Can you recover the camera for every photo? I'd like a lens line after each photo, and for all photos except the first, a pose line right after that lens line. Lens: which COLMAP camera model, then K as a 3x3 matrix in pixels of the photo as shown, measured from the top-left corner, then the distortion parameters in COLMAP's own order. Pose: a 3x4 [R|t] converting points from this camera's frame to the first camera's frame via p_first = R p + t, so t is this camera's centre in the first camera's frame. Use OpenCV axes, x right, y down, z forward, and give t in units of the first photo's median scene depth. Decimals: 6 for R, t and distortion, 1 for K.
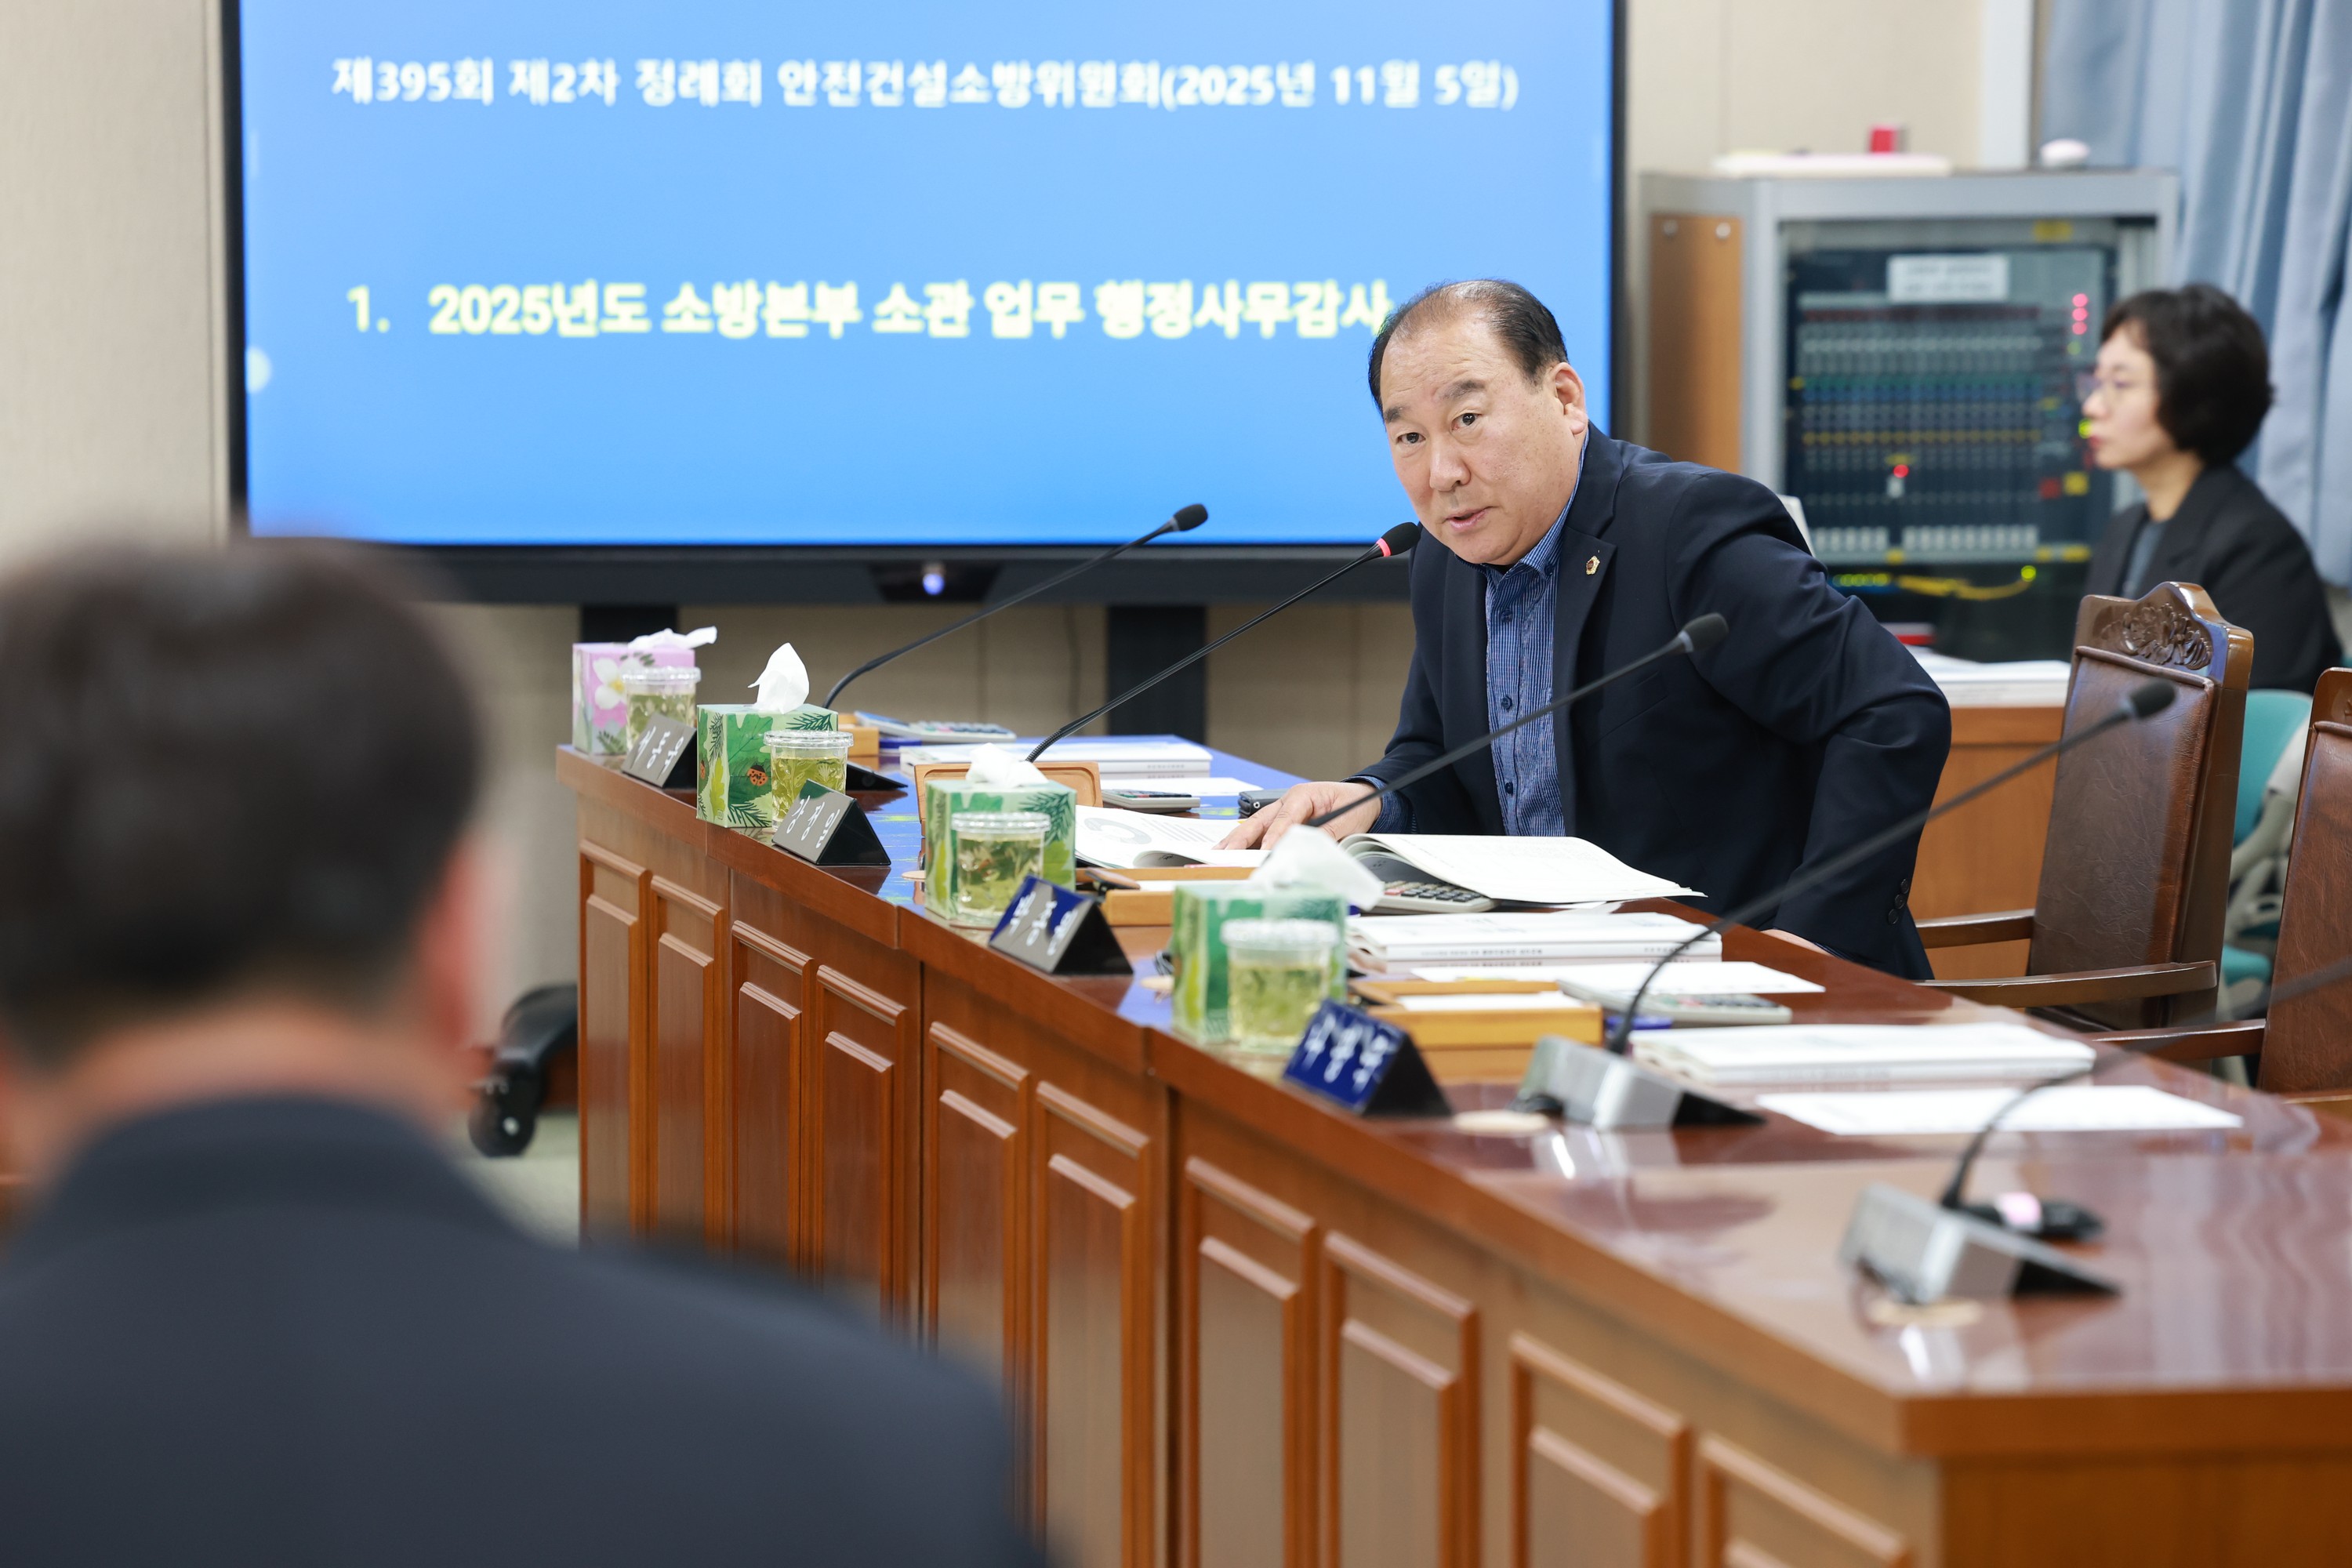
lens RADIAL K [[9574.1, 0, 1173.9], [0, 9574.1, 767.9], [0, 0, 1]] dist [0.959158, 0.000000]
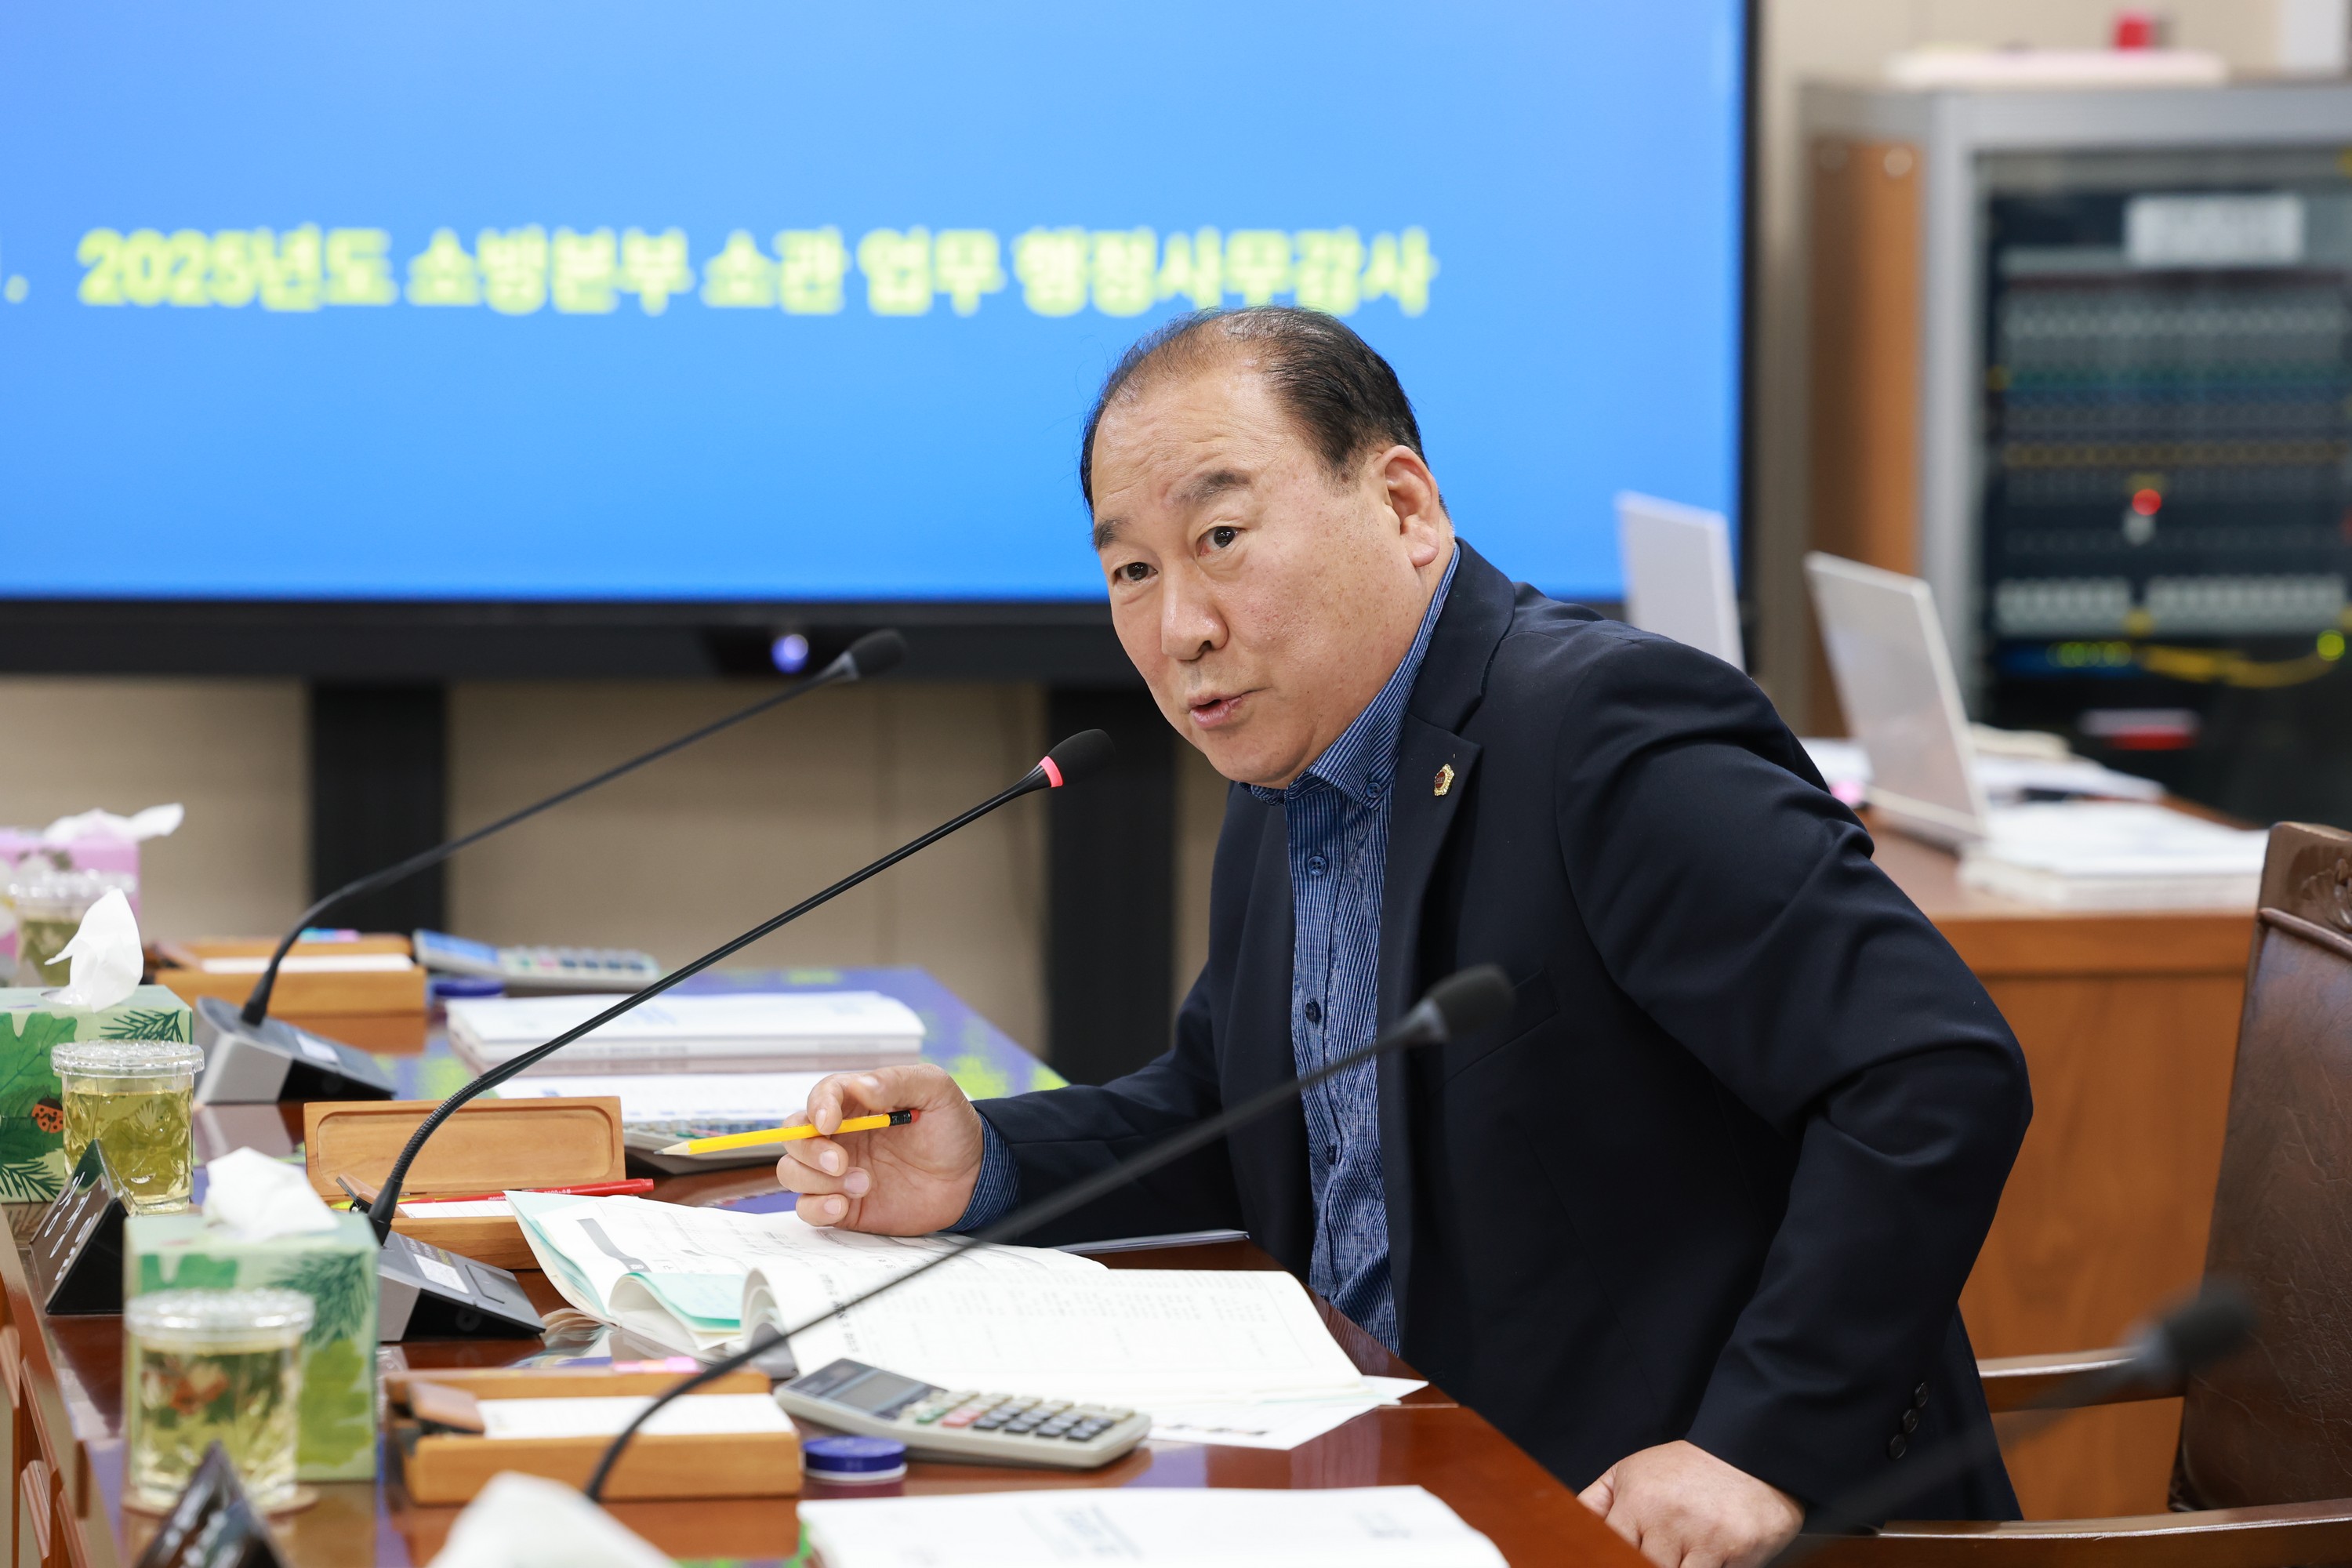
lens RADIAL K [[9574.1, 0, 1125.4], [0, 9574.1, 813.1], [0, 0, 1]] dist [0.959158, 0.000000]
pose [[0.998482, 0.006999, -0.054635, 0.039712], [-0.005957, 0.999798, 0.019209, -0.021264], [0.054758, -0.018855, 0.998322, 0.284495]]
